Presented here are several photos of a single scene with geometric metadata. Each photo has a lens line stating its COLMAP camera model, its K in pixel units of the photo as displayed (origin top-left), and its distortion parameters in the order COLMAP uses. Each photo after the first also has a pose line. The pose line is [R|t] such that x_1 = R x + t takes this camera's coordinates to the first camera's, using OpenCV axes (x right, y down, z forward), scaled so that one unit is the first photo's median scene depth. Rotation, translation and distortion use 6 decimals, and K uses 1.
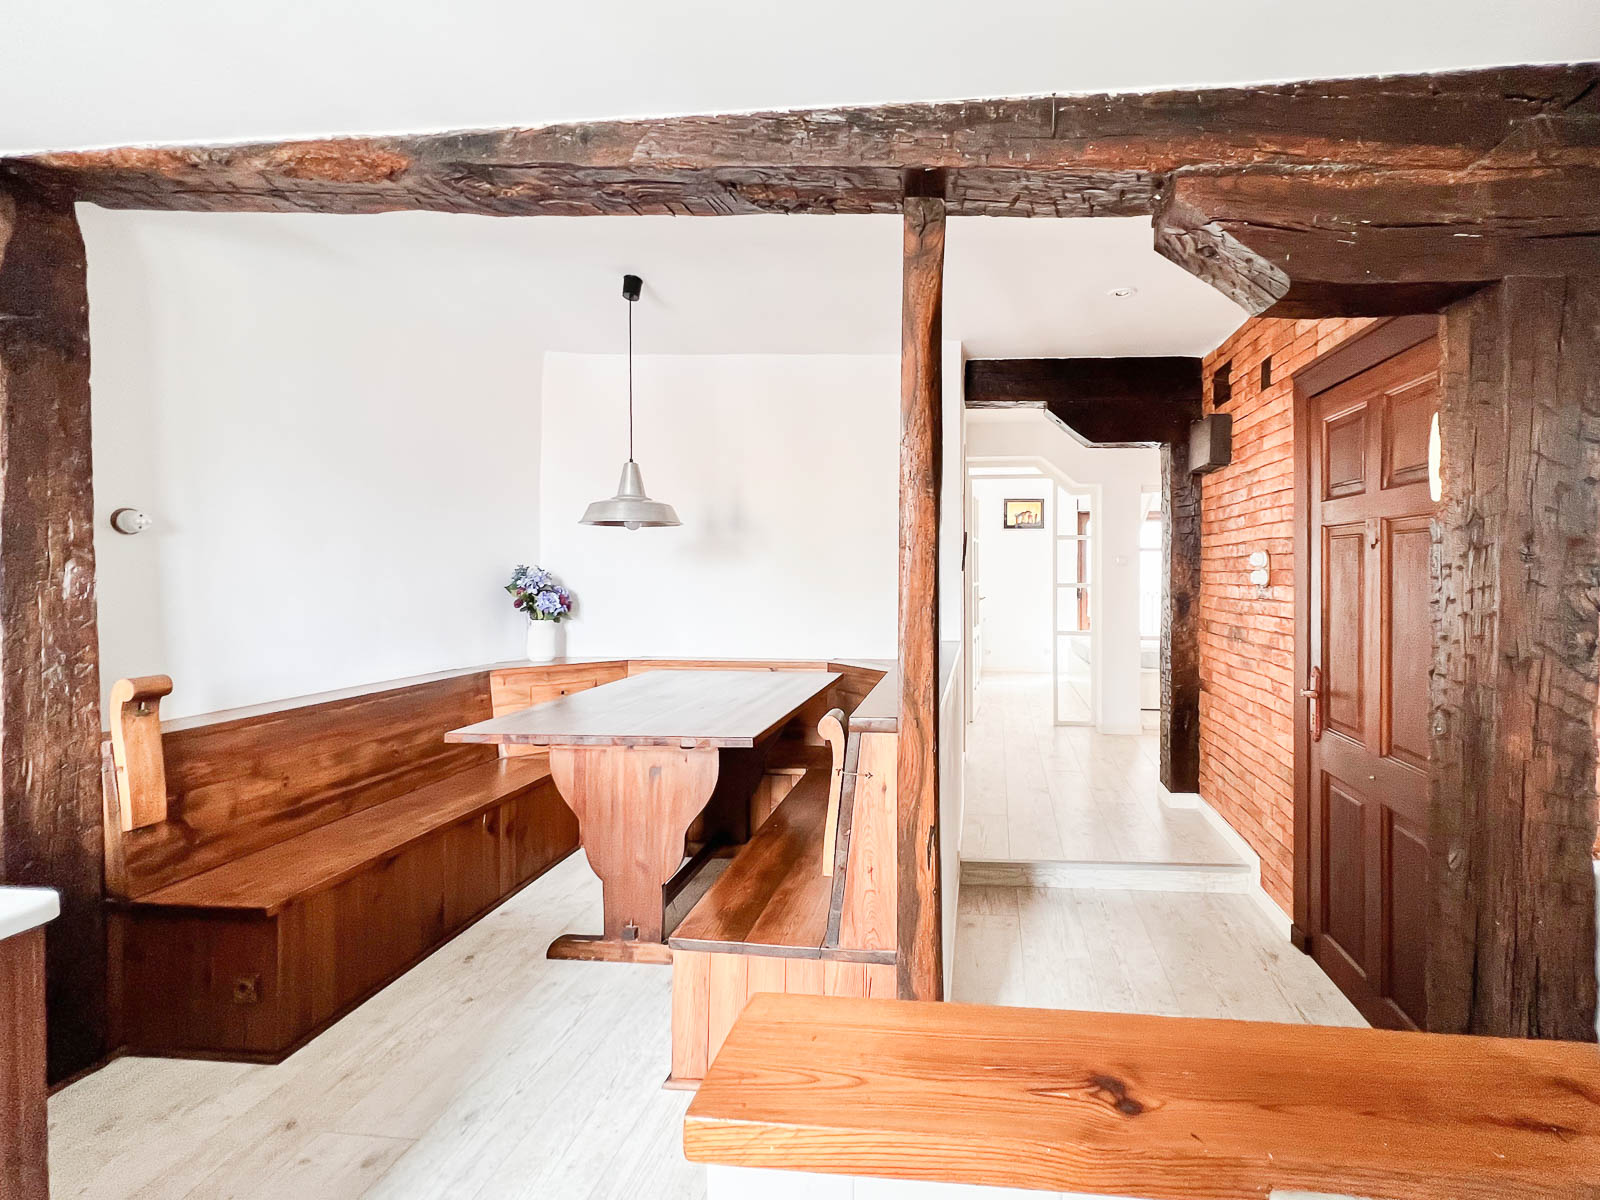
lens RADIAL K [[651.1, 0, 989.0], [0, 651.1, 557.5], [0, 0, 1]] dist [-0.001415, 0.000417]
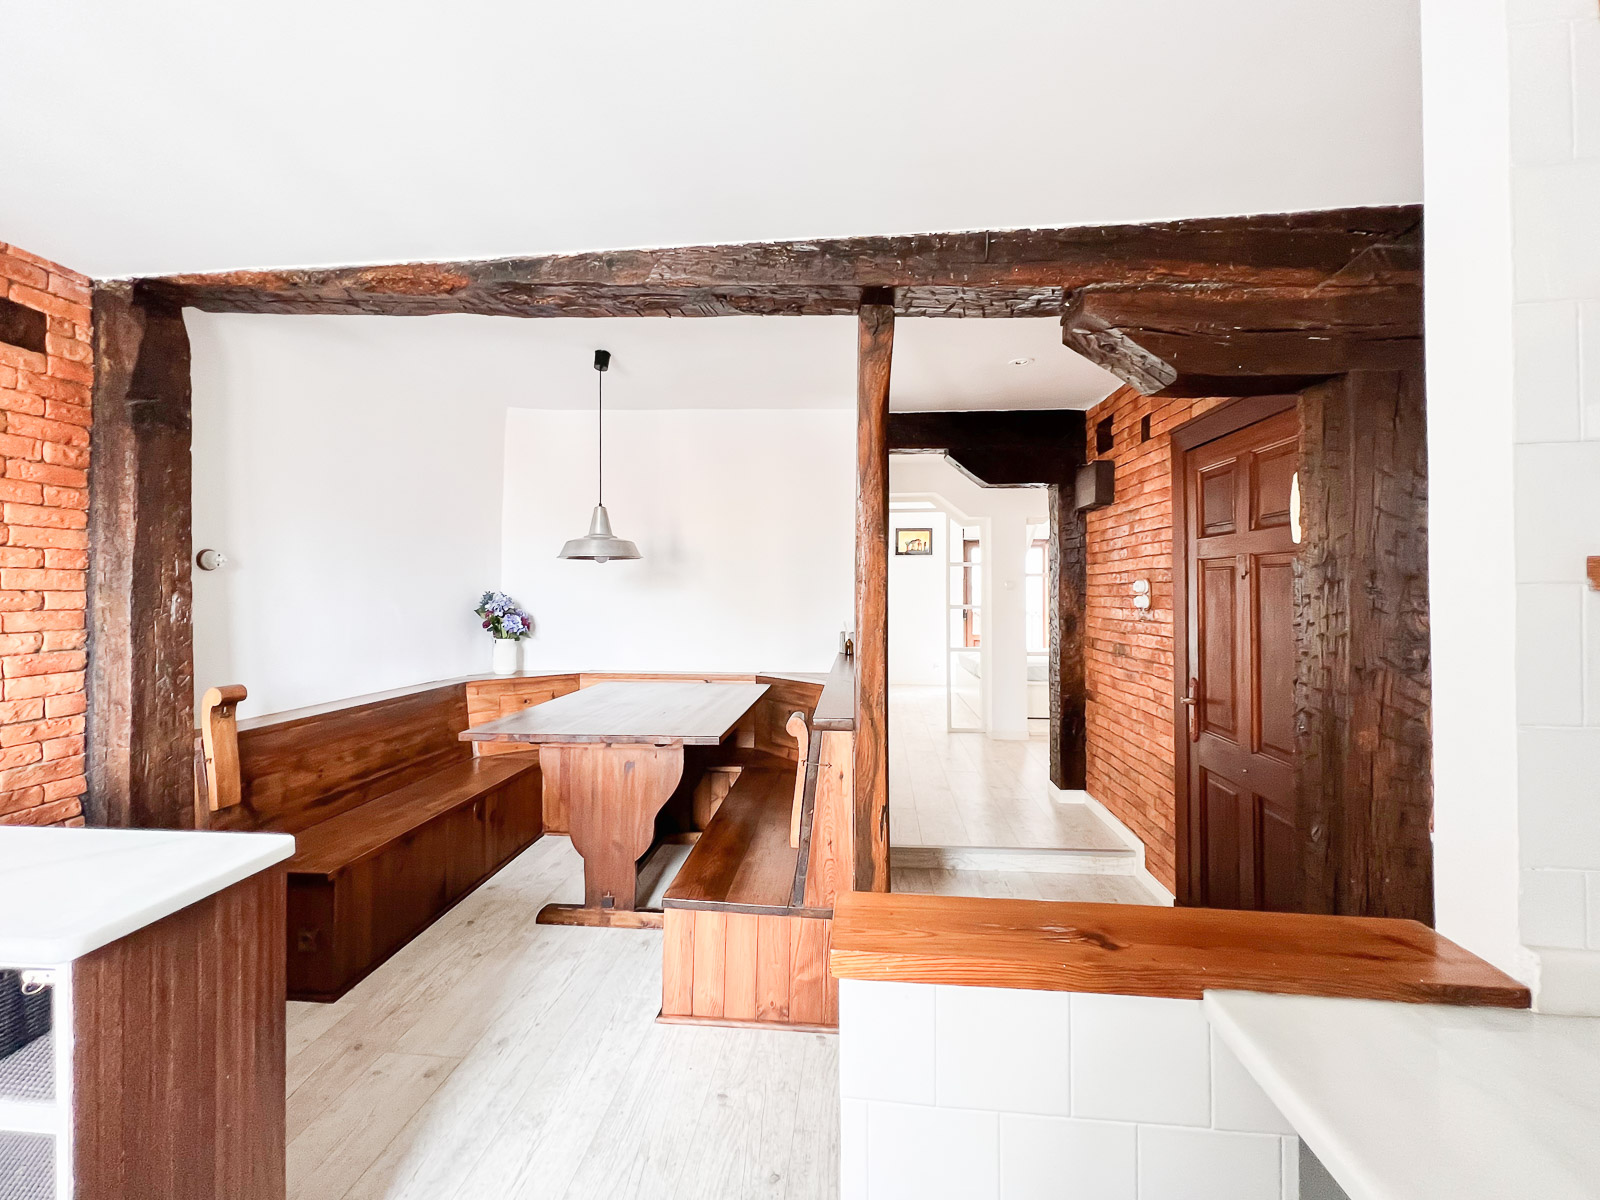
lens RADIAL K [[625.6, 0, 830.4], [0, 625.6, 568.5], [0, 0, 1]] dist [-0.001248, 0.000690]
pose [[0.999315, -0.005796, -0.036555, -0.132007], [0.005316, 0.999899, -0.013191, -0.022701], [0.036627, 0.012988, 0.999245, -0.186055]]
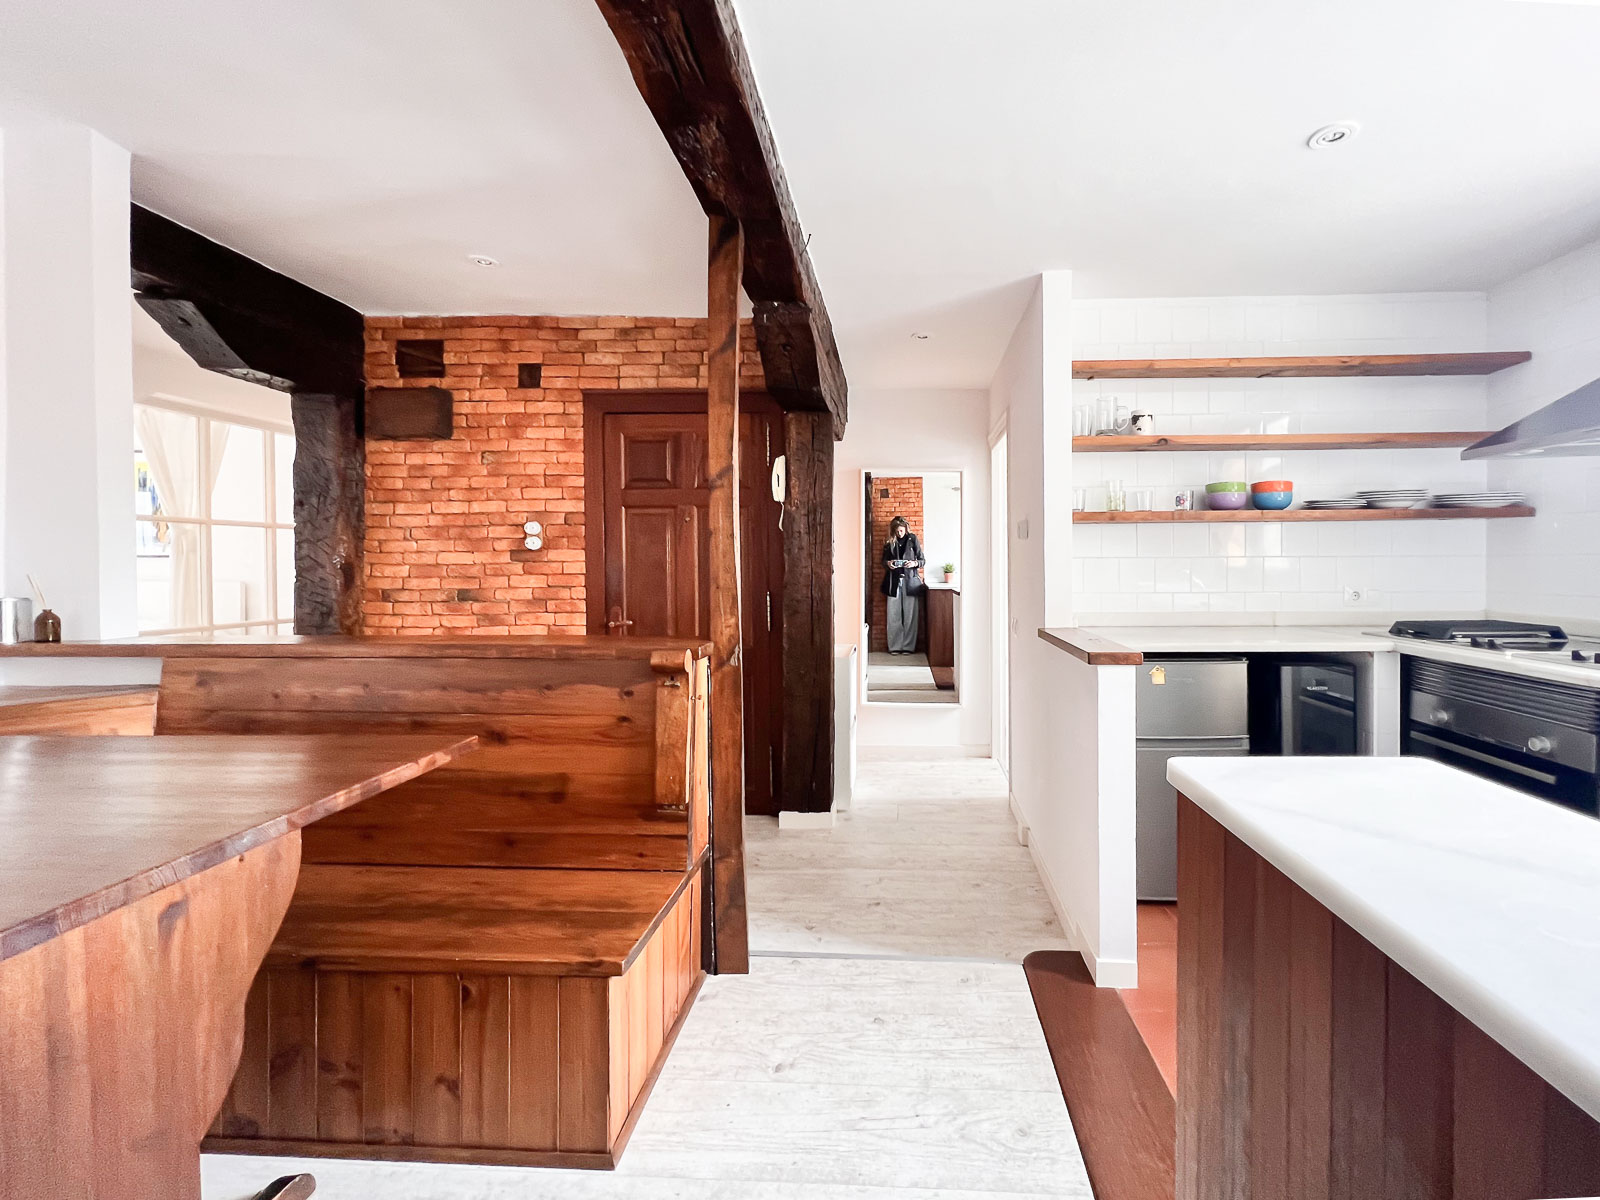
lens RADIAL K [[651.1, 0, 822.8], [0, 651.1, 566.3], [0, 0, 1]] dist [-0.001415, 0.000417]
pose [[0.064612, -0.016912, 0.997767, -1.517713], [-0.014658, 0.999732, 0.017895, 0.108192], [-0.997803, -0.015781, 0.064347, 0.926166]]
